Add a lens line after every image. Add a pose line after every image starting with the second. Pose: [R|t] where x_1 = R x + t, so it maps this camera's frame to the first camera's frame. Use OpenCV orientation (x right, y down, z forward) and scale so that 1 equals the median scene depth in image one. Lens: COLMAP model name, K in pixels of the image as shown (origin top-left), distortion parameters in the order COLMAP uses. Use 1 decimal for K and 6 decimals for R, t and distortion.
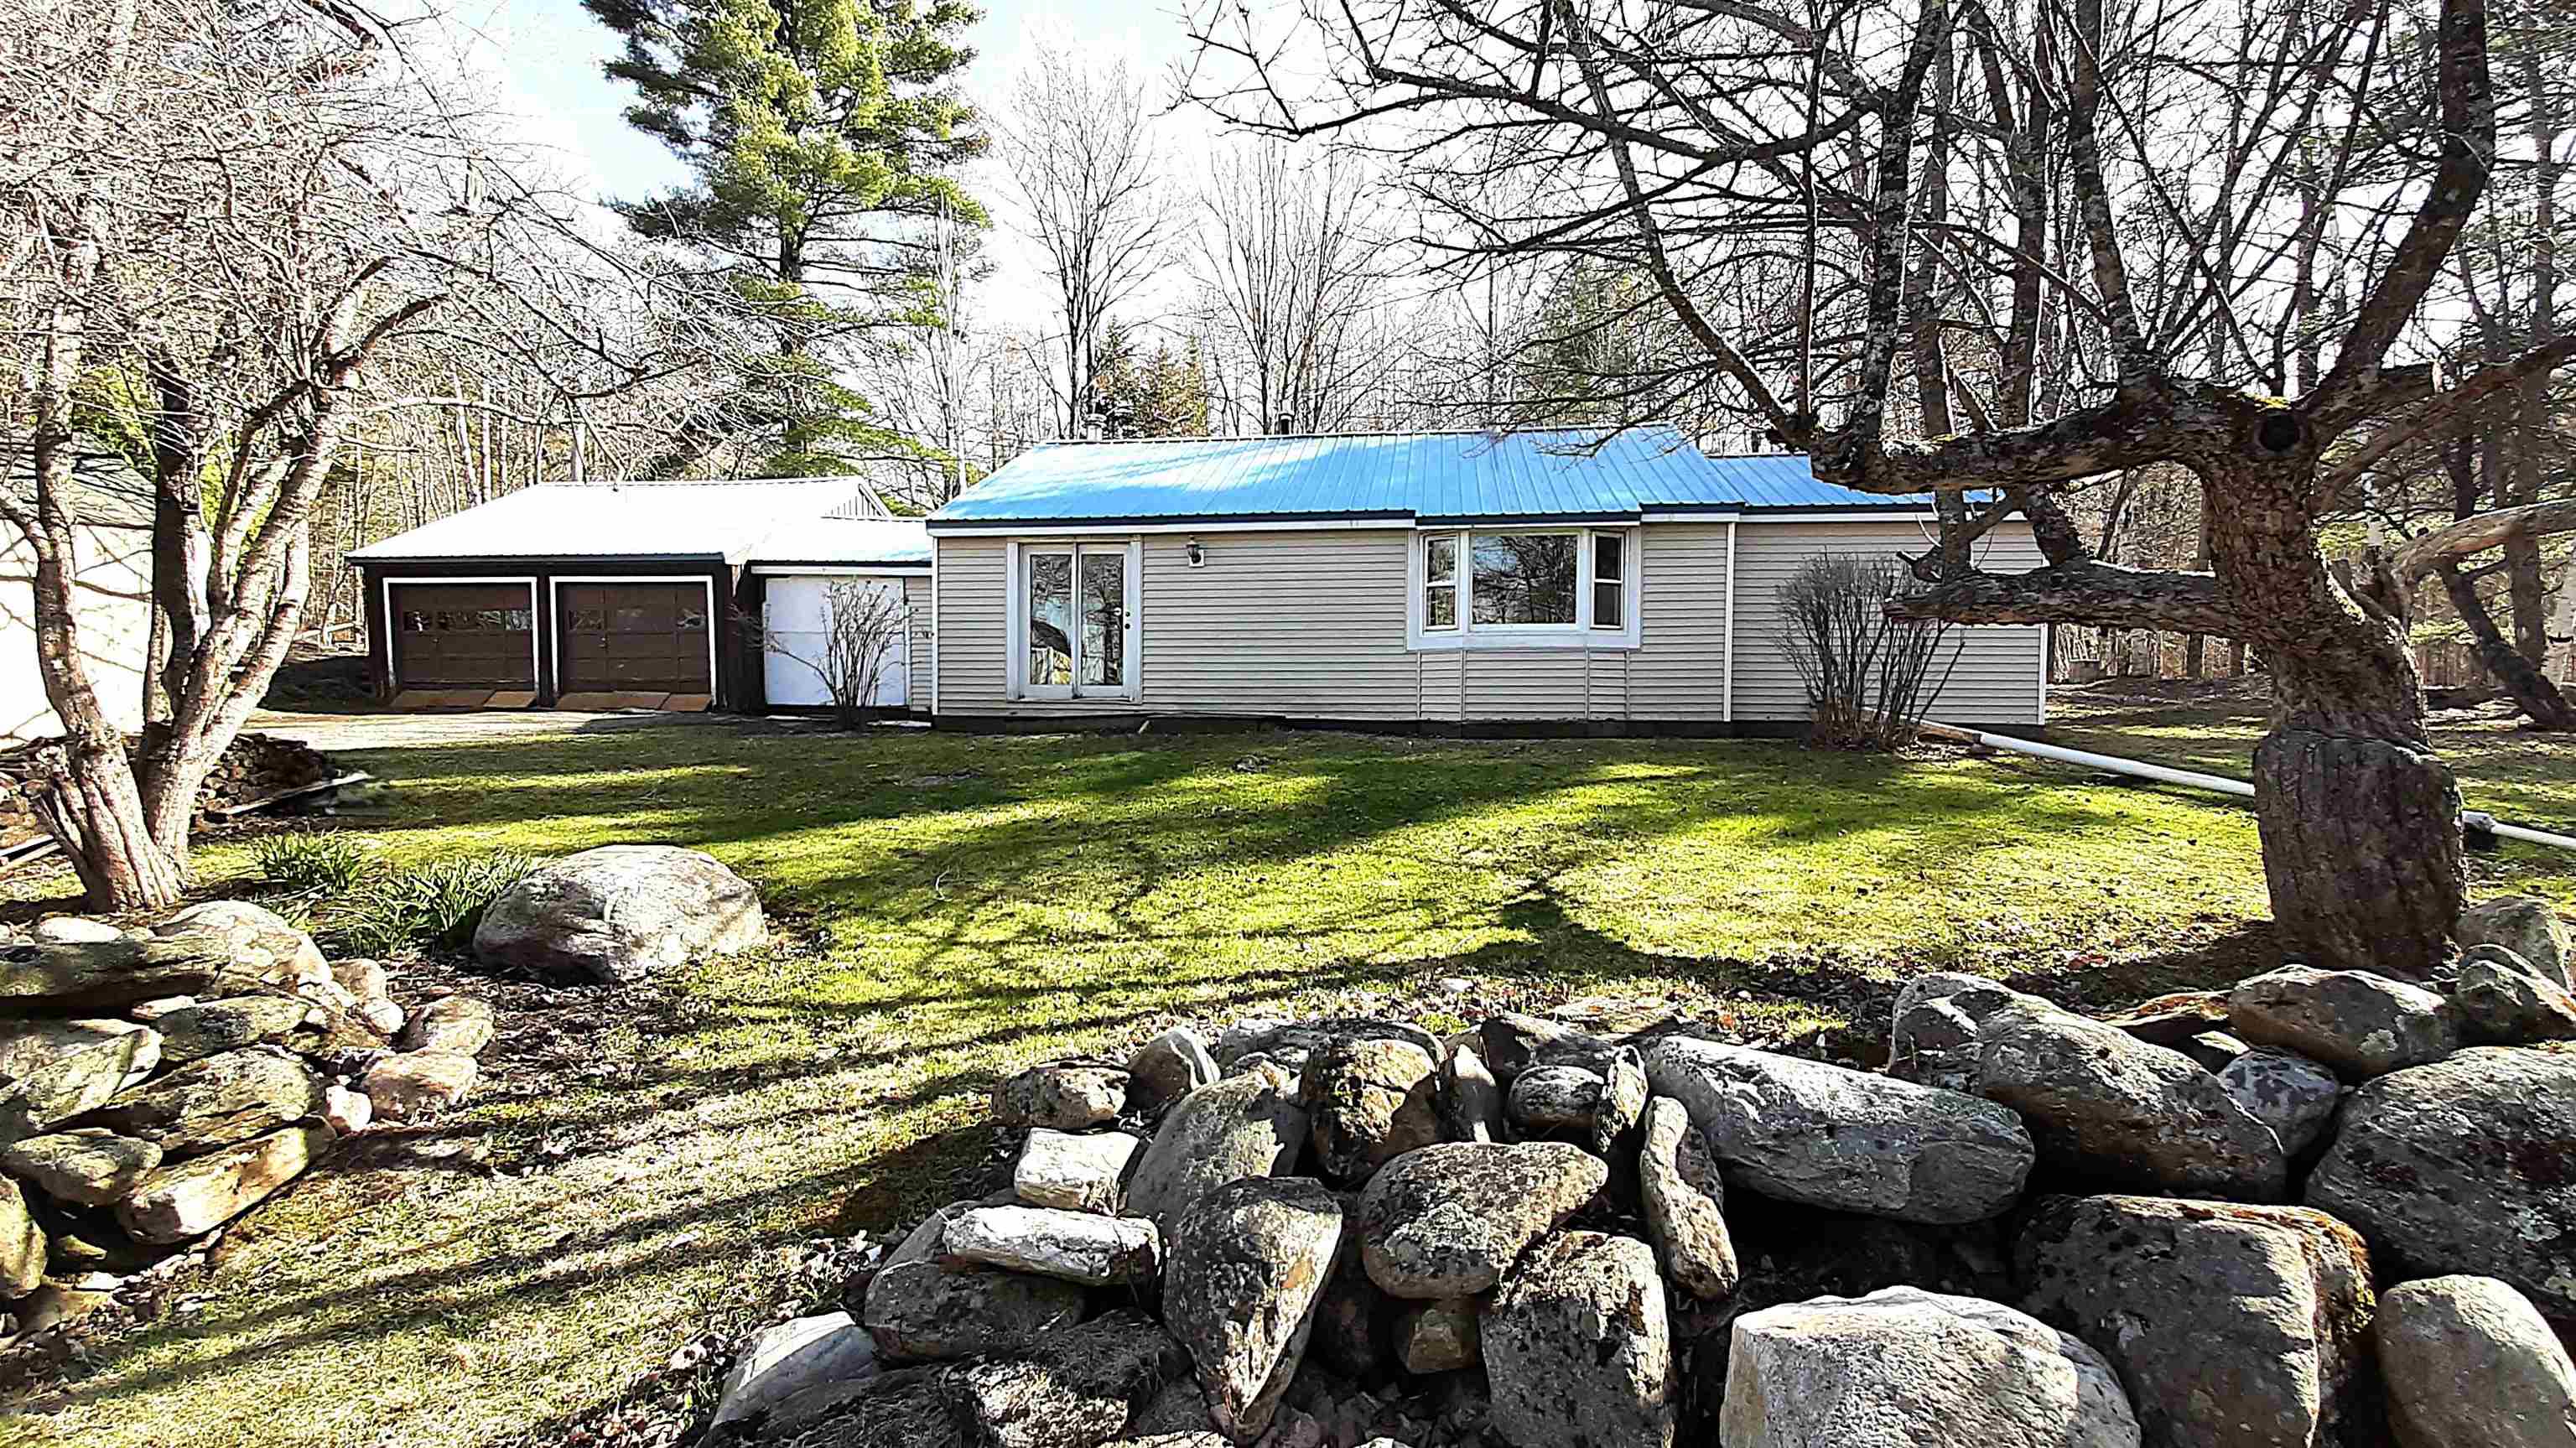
lens RADIAL K [[1033.1, 0, 1294.0], [0, 1033.1, 722.5], [0, 0, 1]] dist [0.012180, -0.013006]
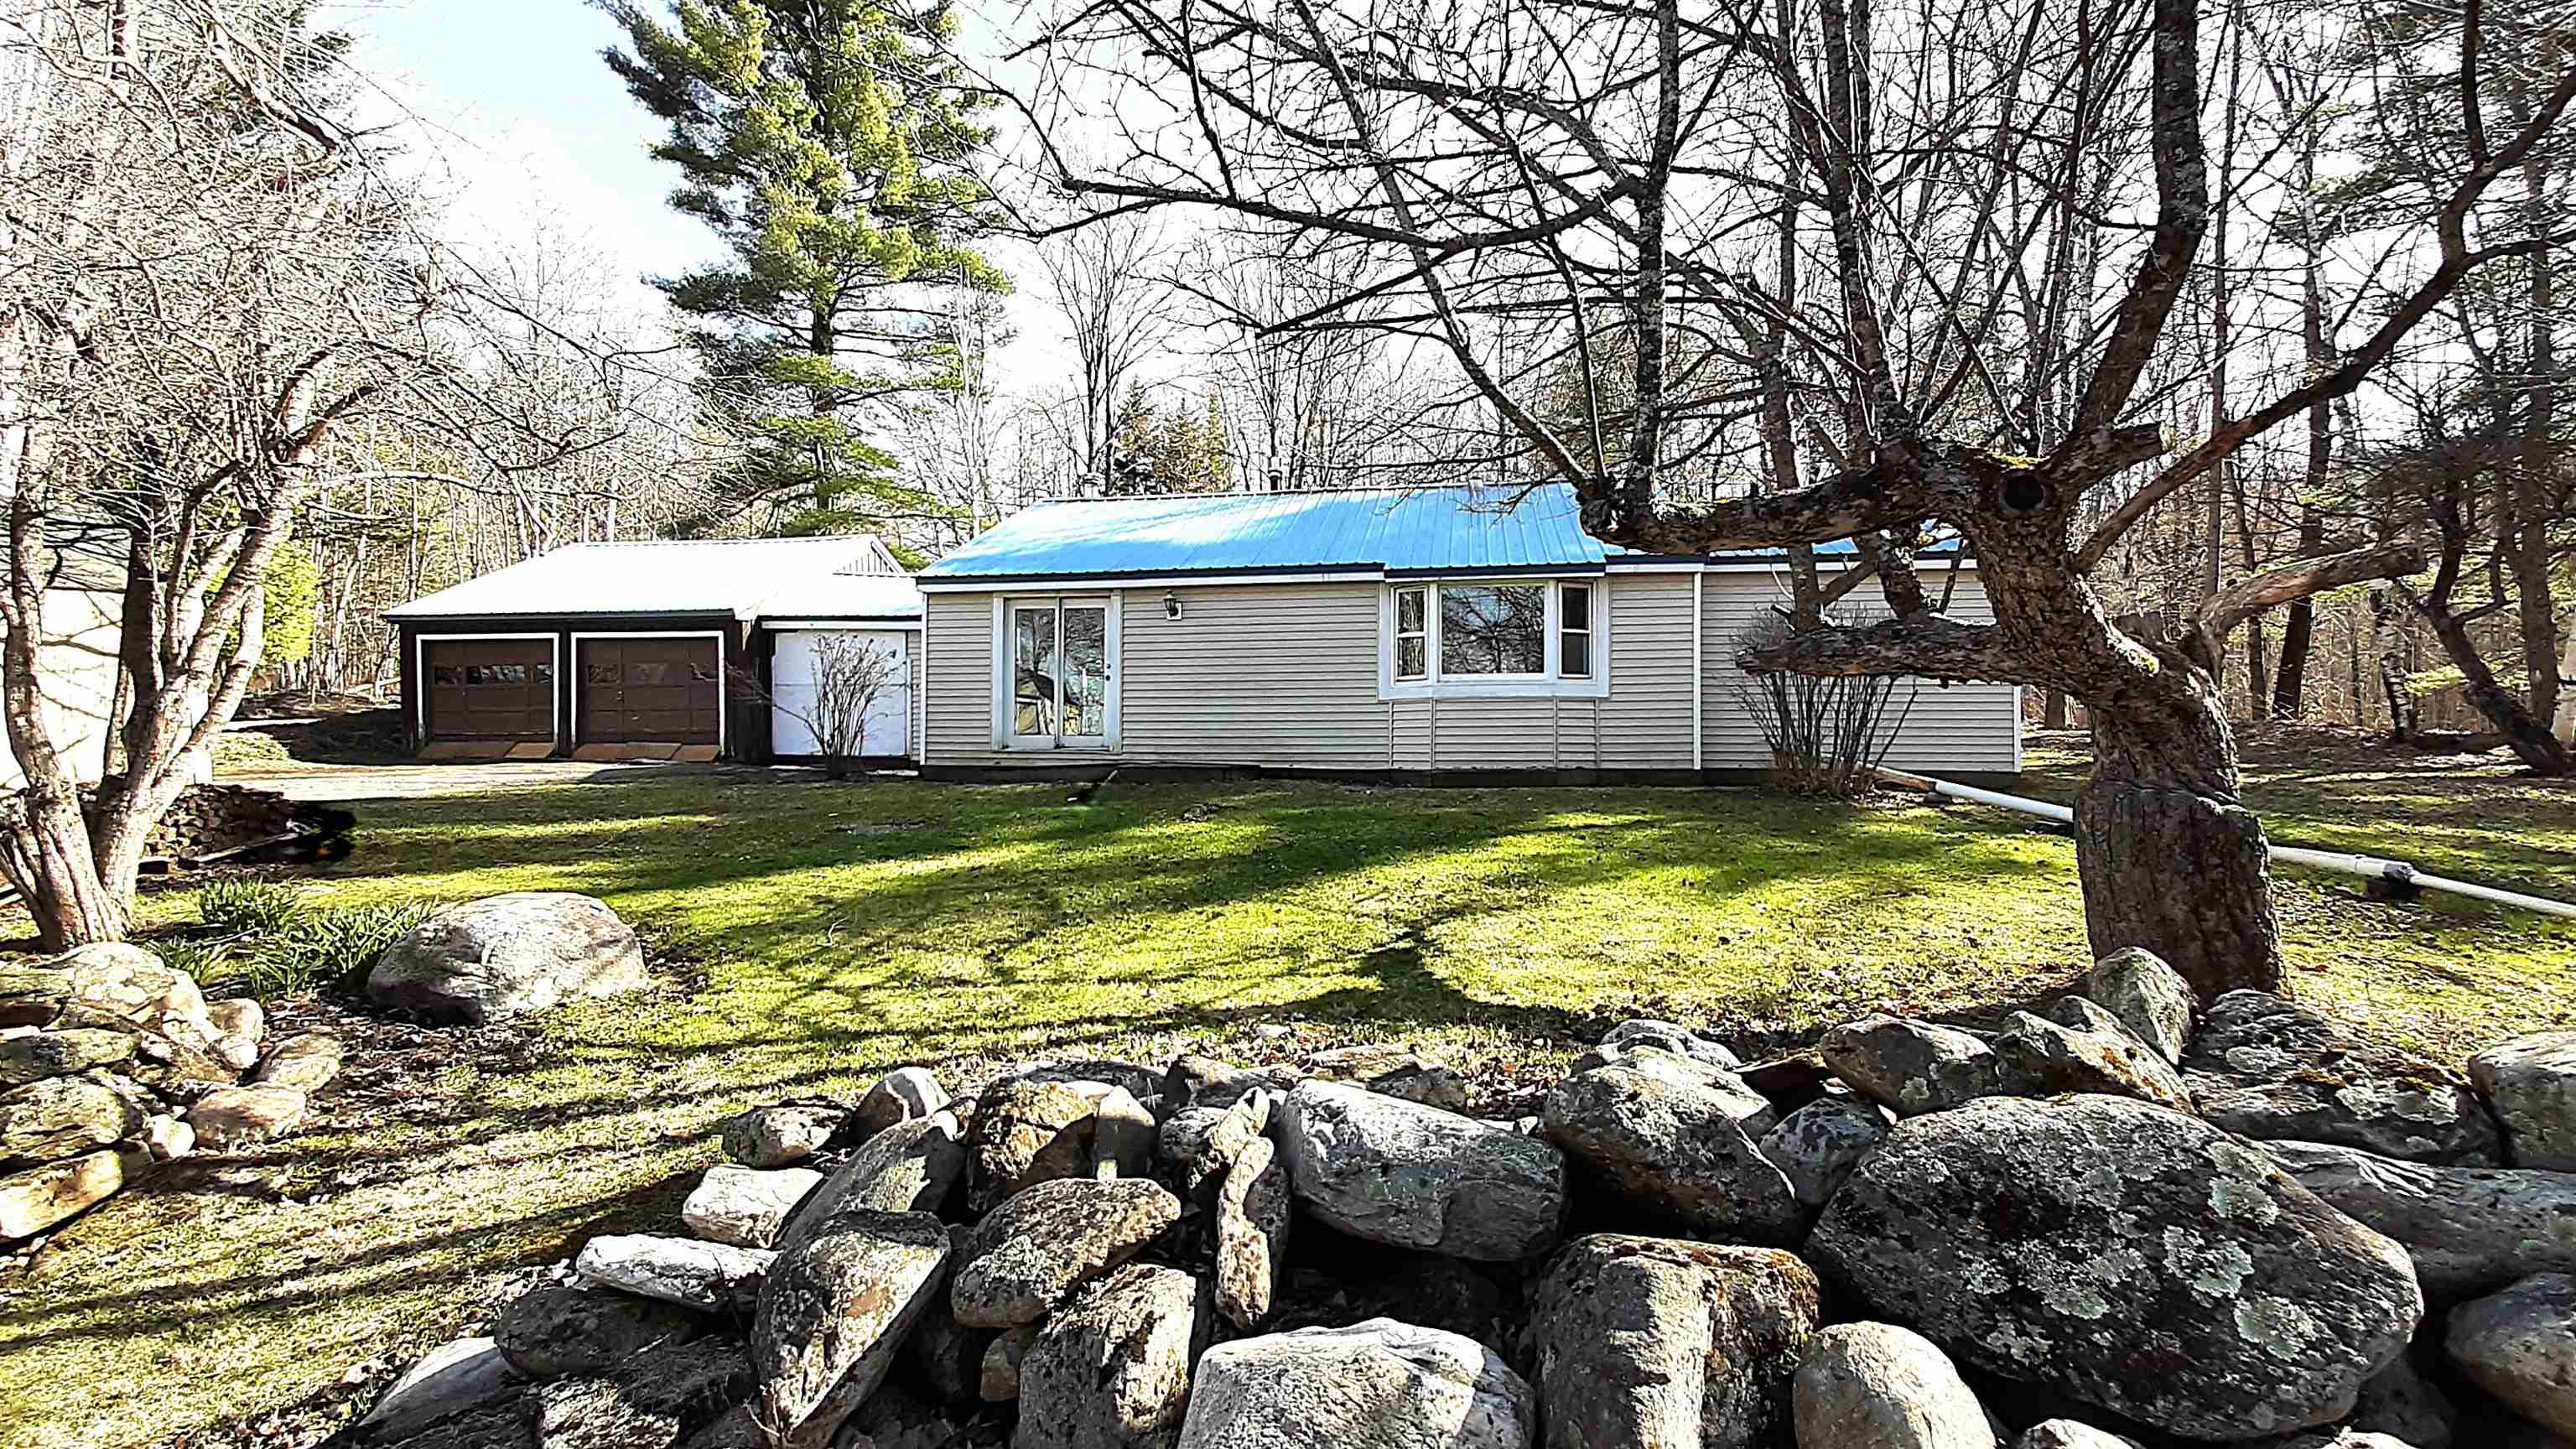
lens RADIAL K [[1022.2, 0, 1288.0], [0, 1022.2, 724.5], [0, 0, 1]] dist [0.015255, -0.015909]
pose [[0.999492, -0.003501, -0.031682, 0.168395], [0.002086, 0.999003, -0.044593, -0.003567], [0.031807, 0.044504, 0.998503, -0.021942]]
